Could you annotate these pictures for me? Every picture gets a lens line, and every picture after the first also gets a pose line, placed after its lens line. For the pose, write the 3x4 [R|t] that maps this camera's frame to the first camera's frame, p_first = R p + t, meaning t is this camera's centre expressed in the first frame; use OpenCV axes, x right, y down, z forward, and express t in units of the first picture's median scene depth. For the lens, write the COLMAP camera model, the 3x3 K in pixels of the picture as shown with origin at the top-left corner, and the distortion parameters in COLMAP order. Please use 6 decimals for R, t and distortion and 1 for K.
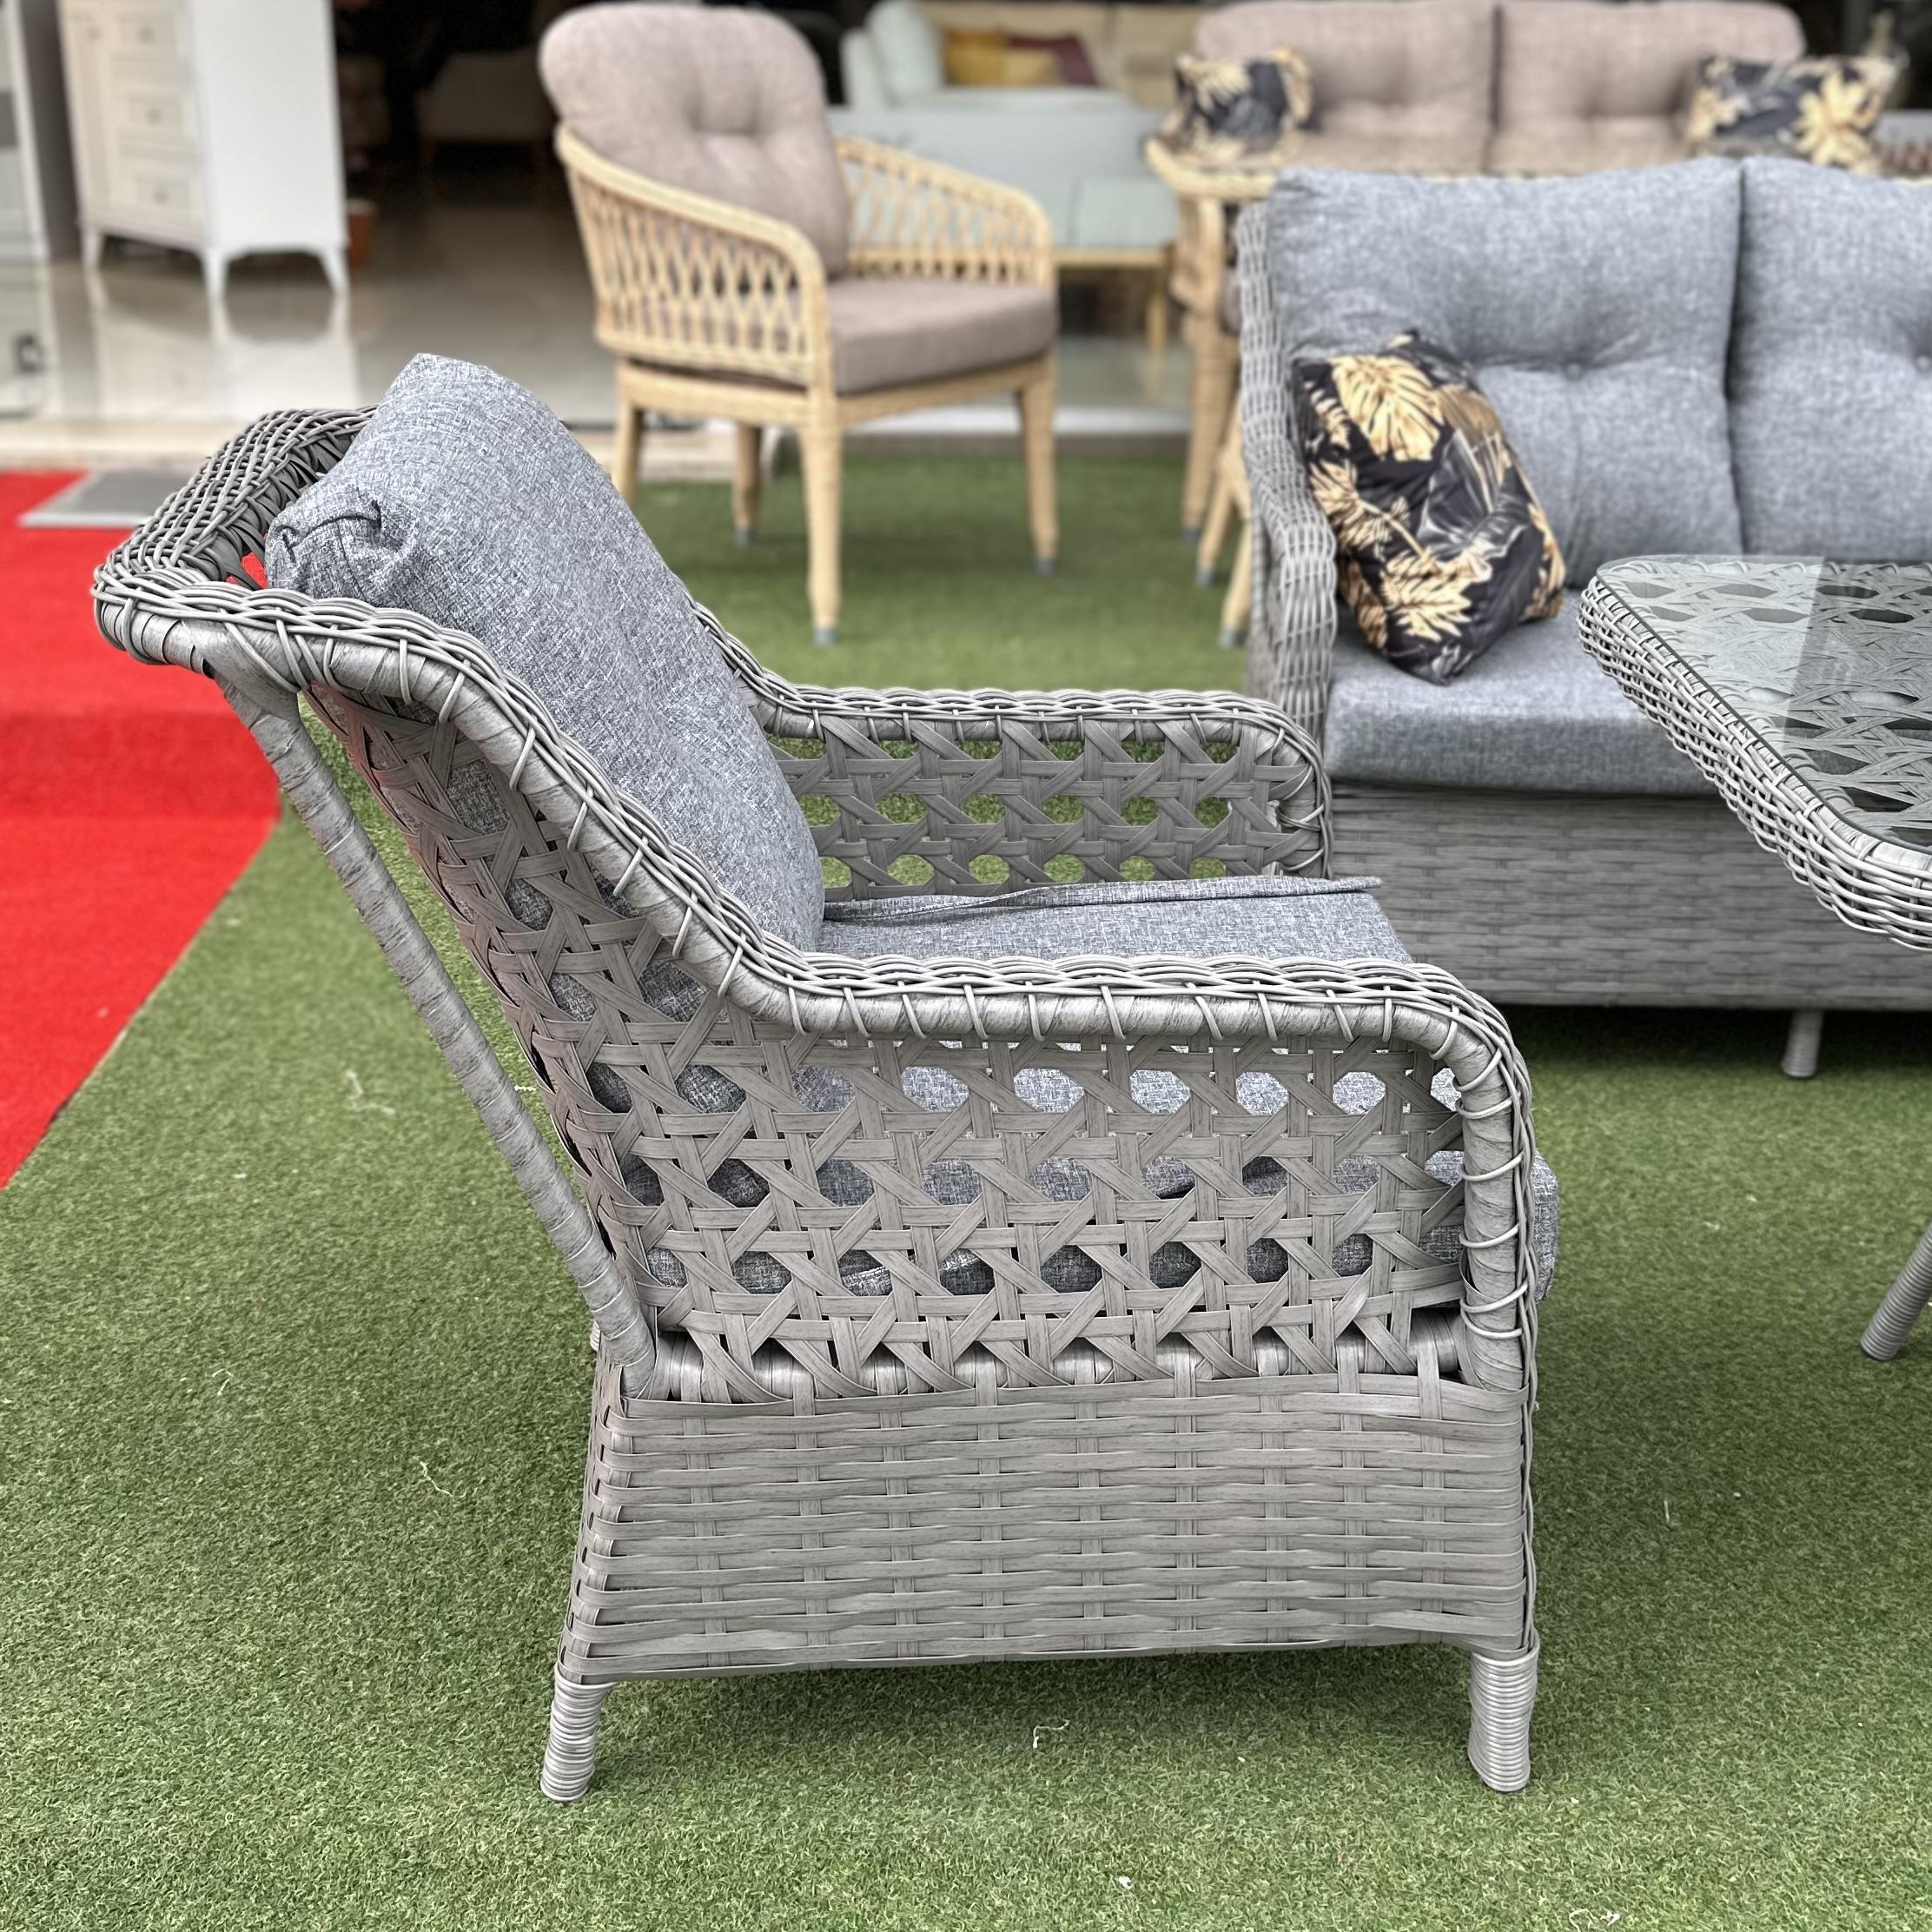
lens RADIAL K [[2327.8, 0, 963.6], [0, 2327.8, 925.0], [0, 0, 1]] dist [0.208182, -0.469619]
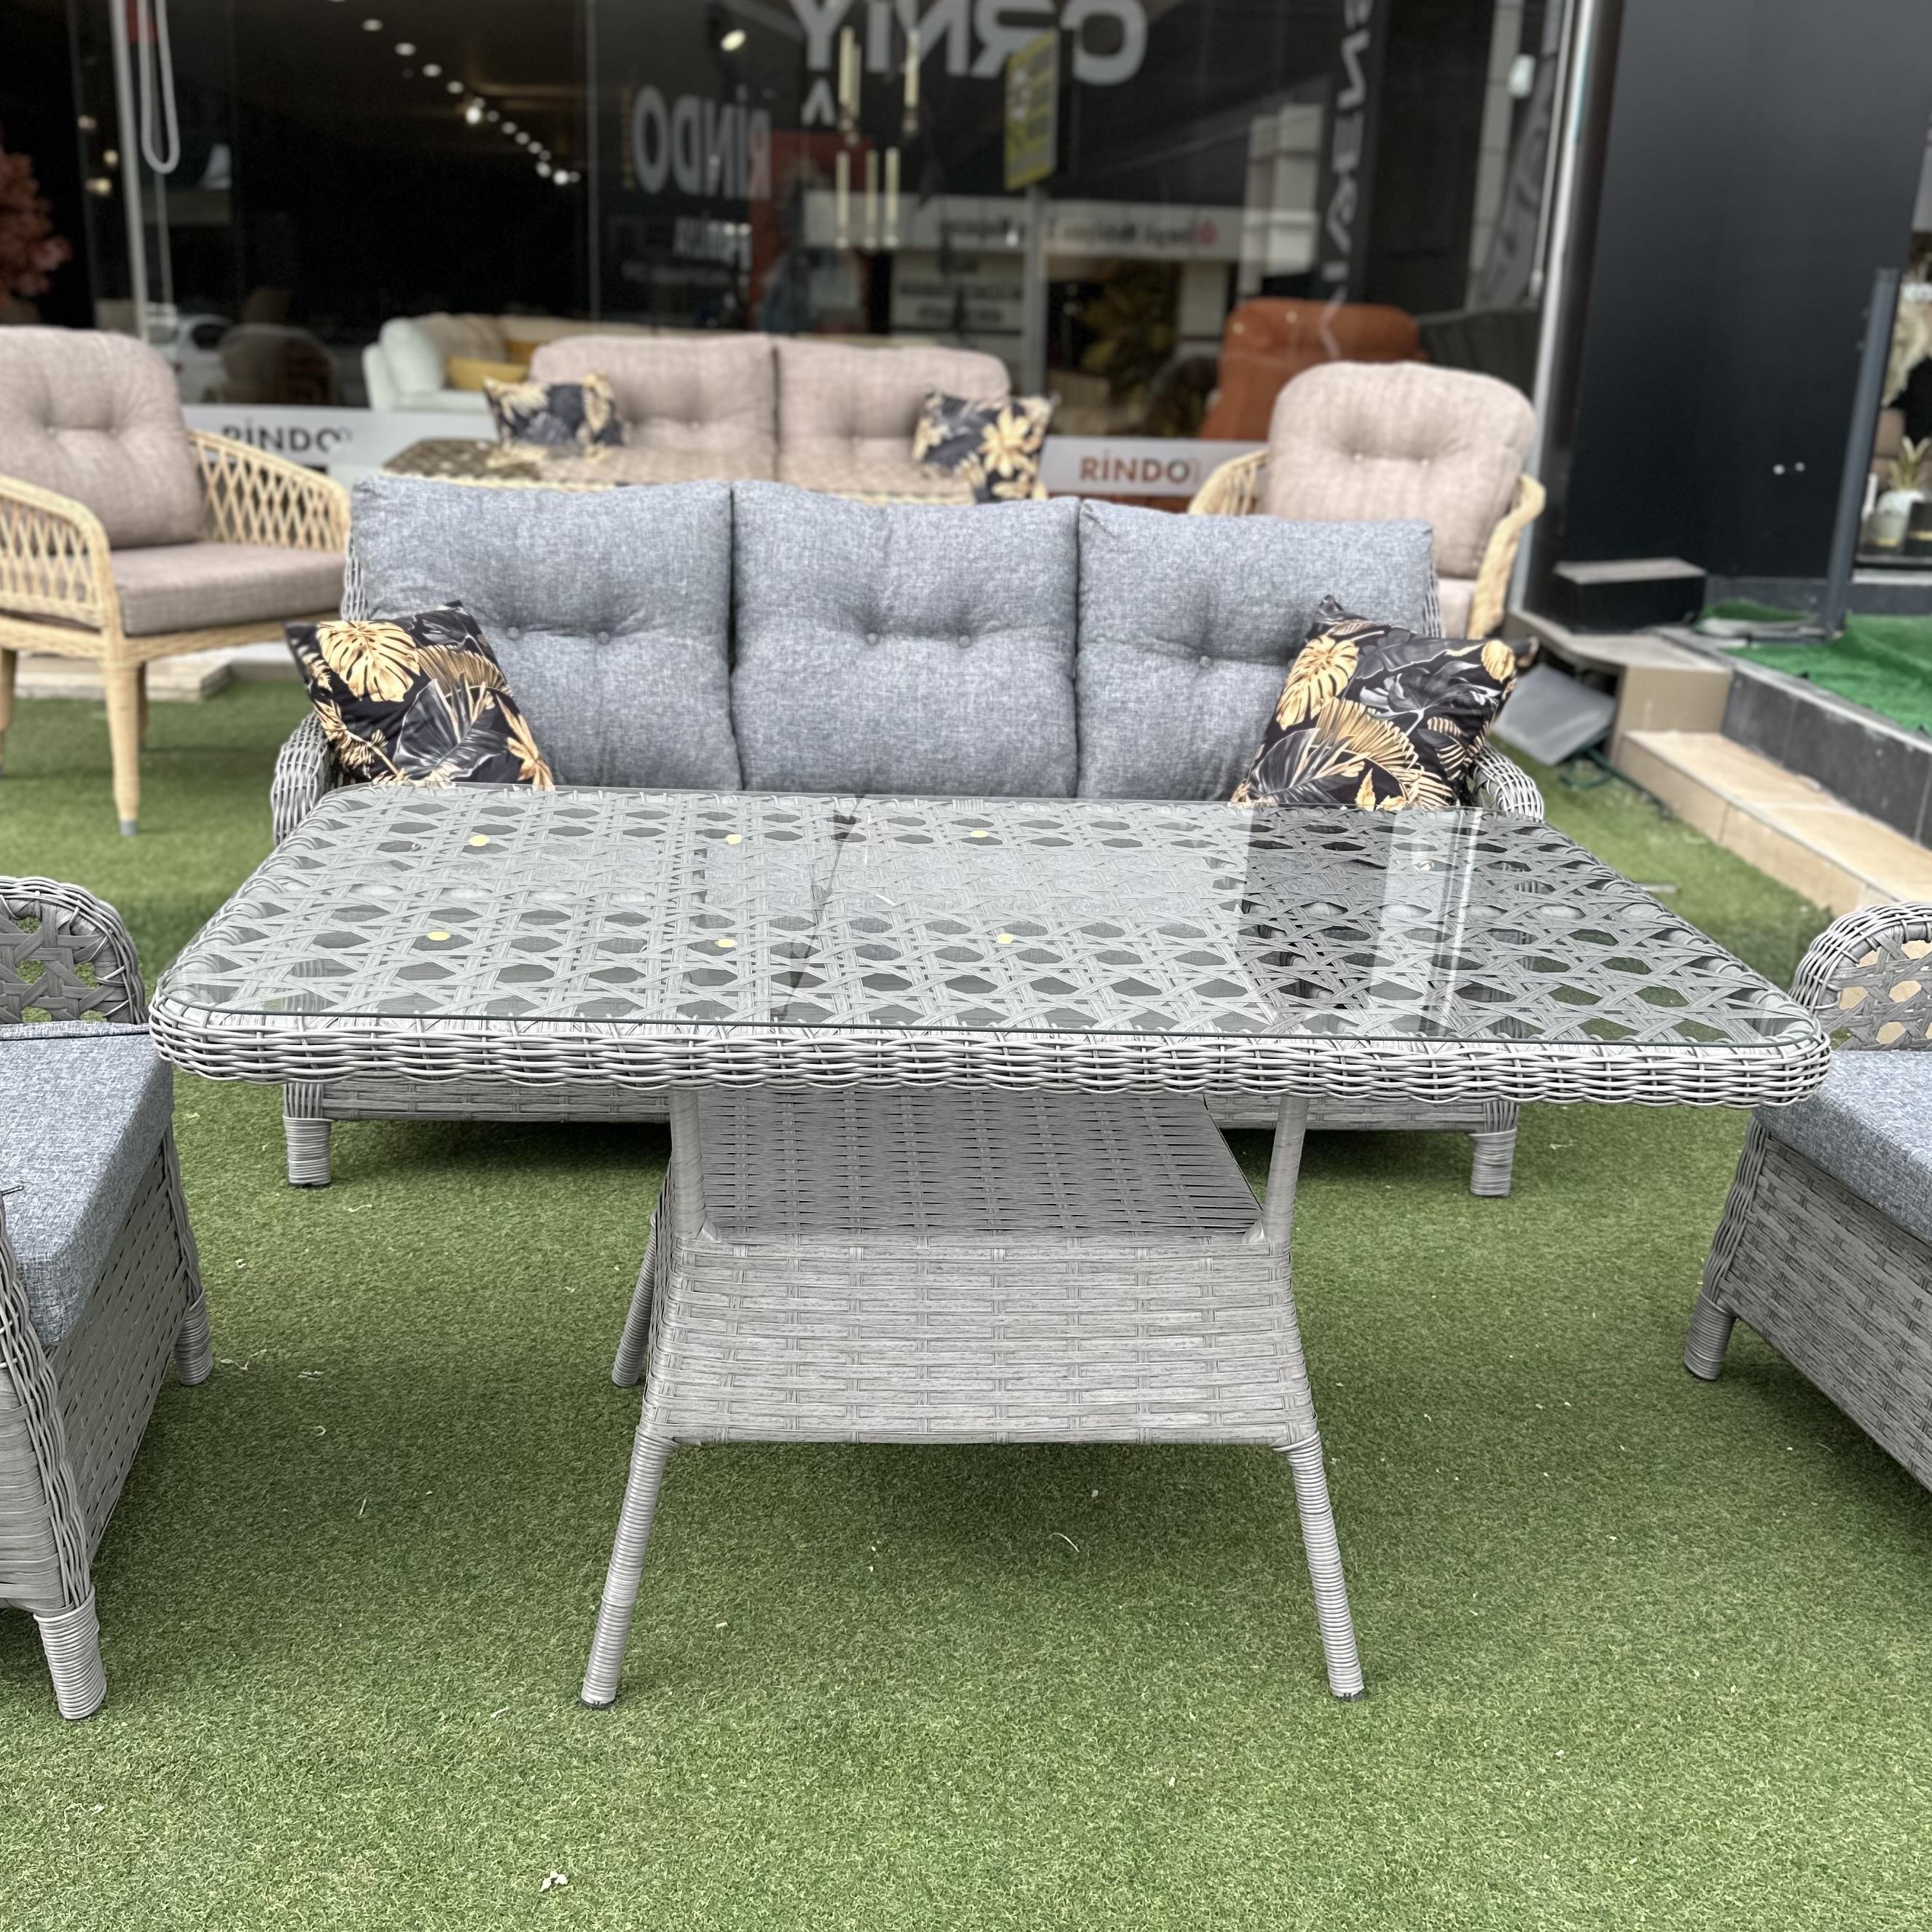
lens RADIAL K [[1951.7, 0, 930.3], [0, 1951.7, 971.2], [0, 0, 1]] dist [0.207039, -0.433367]
pose [[0.996611, 0.001306, 0.082247, 0.399098], [0.002793, 0.998760, -0.049706, 0.005795], [-0.082210, 0.049768, 0.995372, -0.101488]]
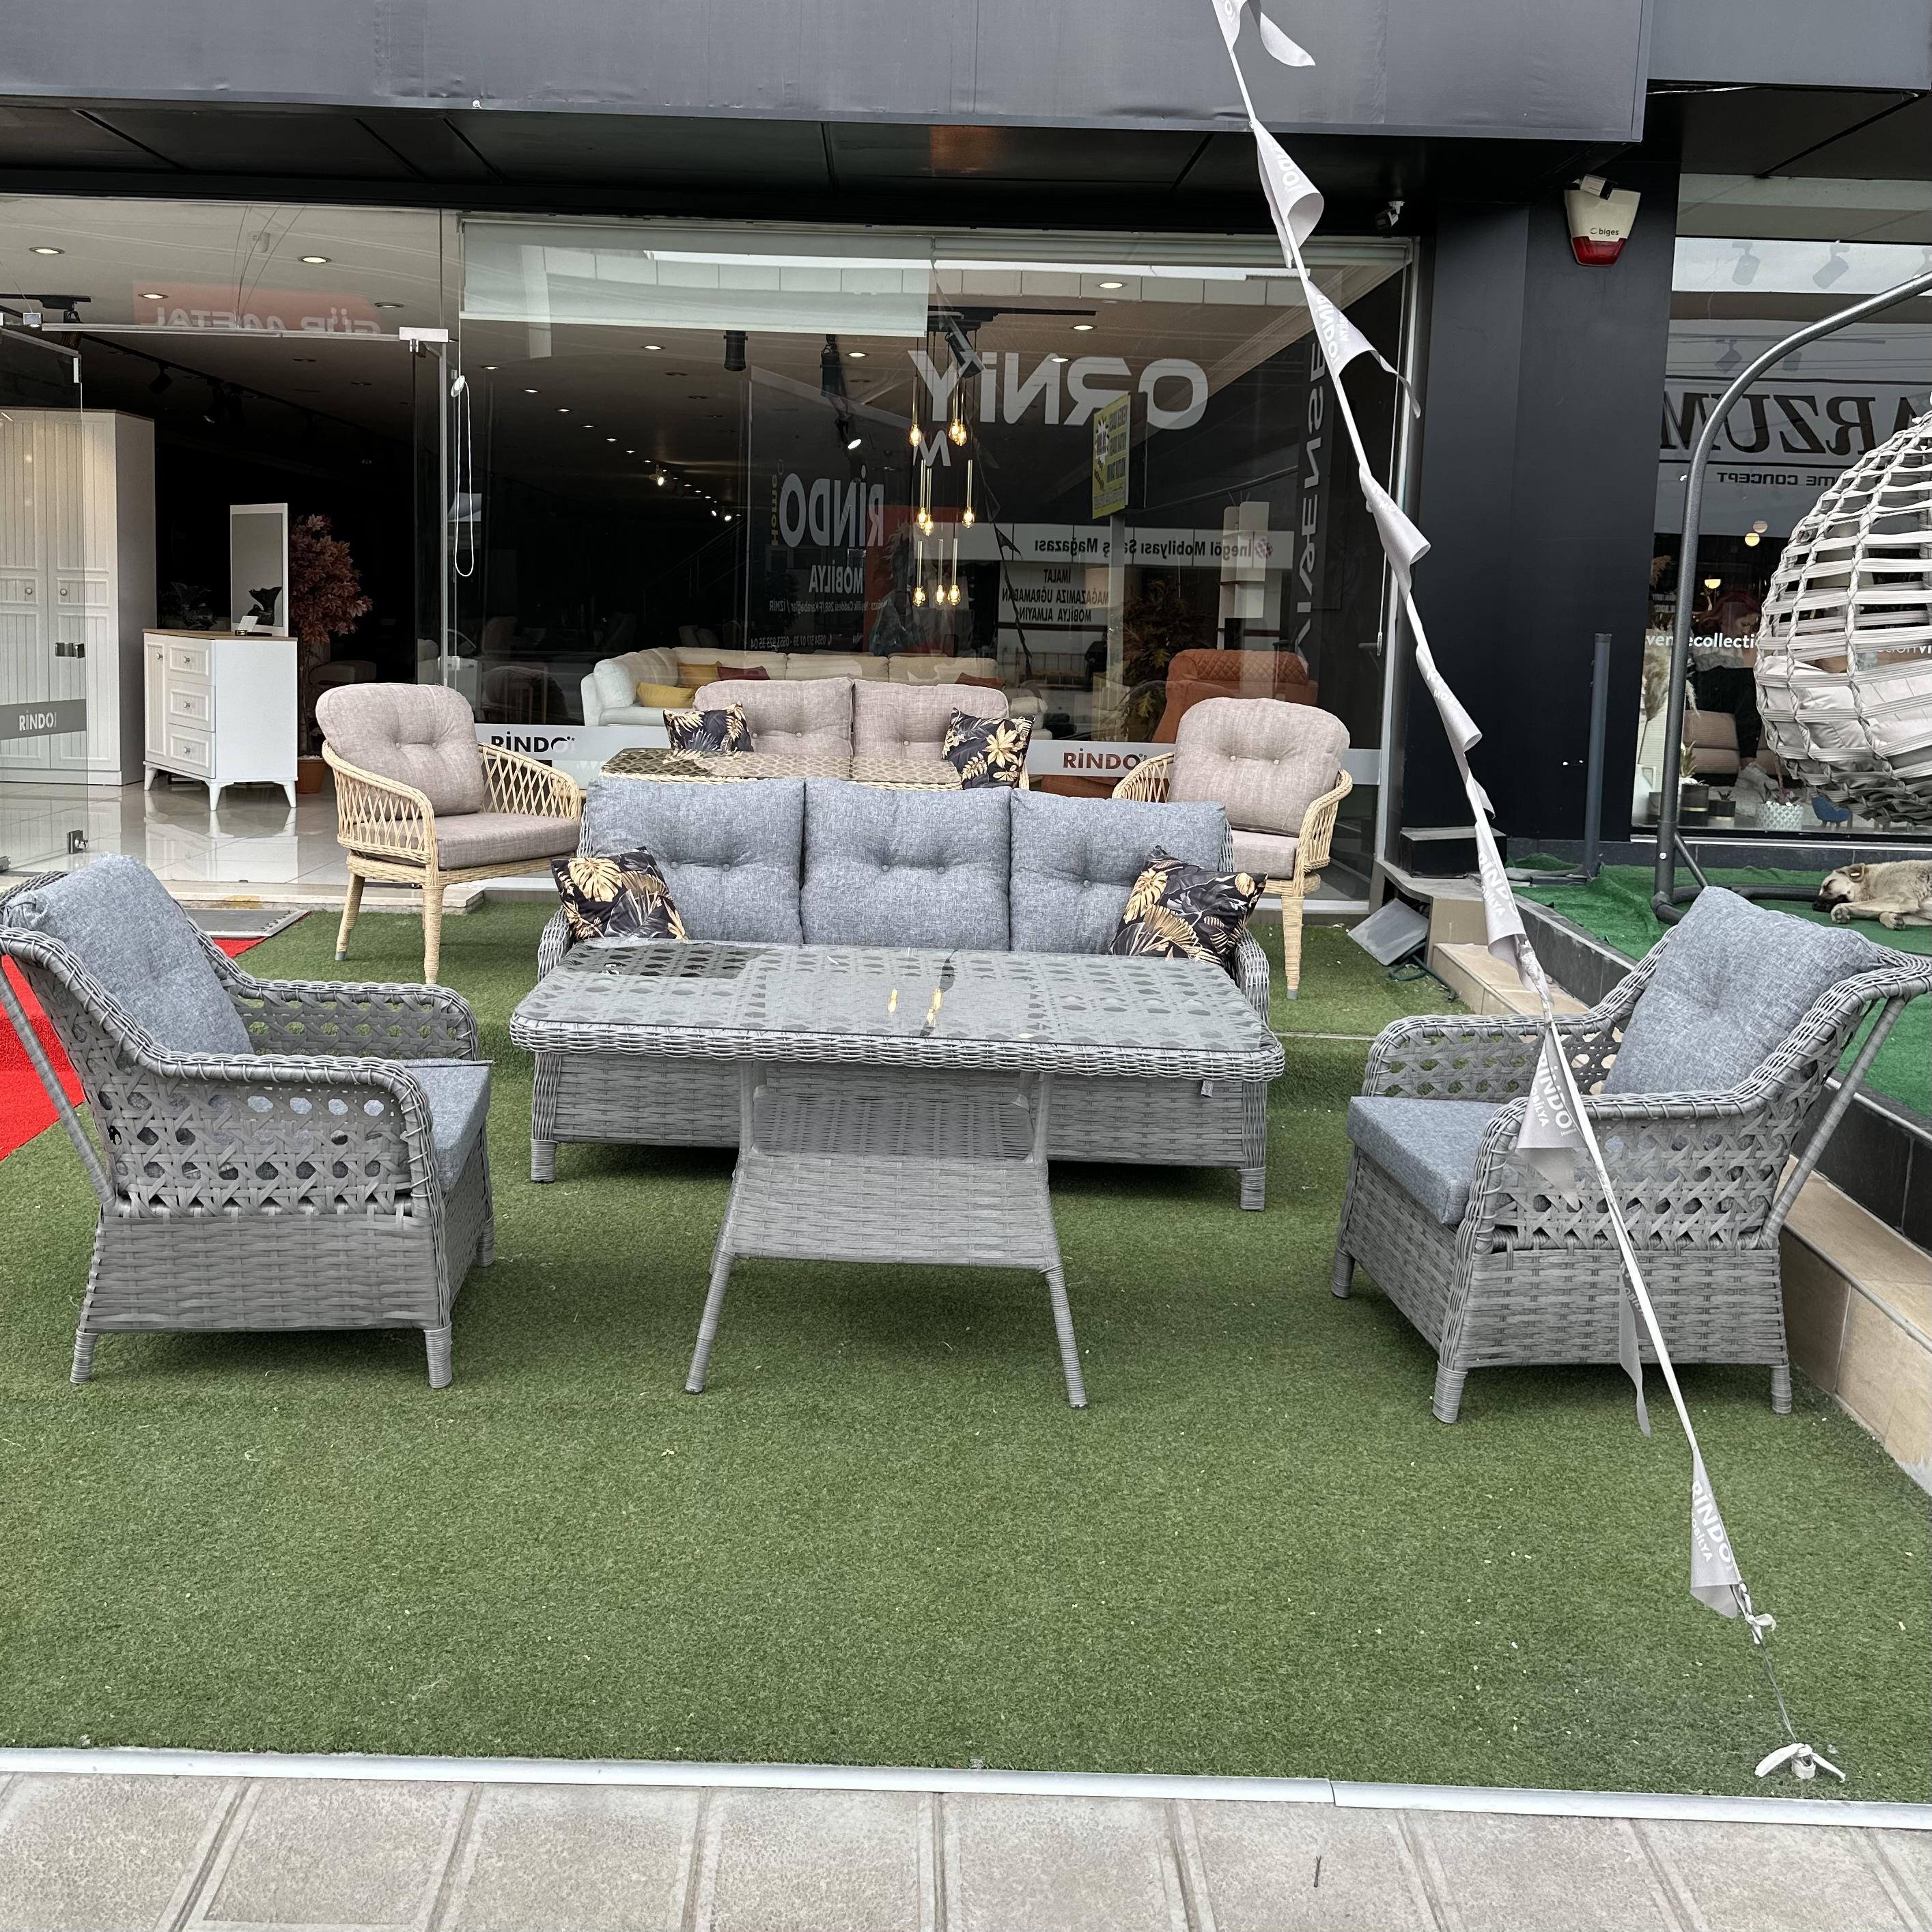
lens RADIAL K [[1834.2, 0, 881.9], [0, 1834.2, 841.7], [0, 0, 1]] dist [0.254316, -0.571045]
pose [[0.999724, 0.021277, -0.010008, 0.481270], [-0.023046, 0.971121, -0.237471, 0.169728], [0.004666, 0.237636, 0.971343, -0.773277]]
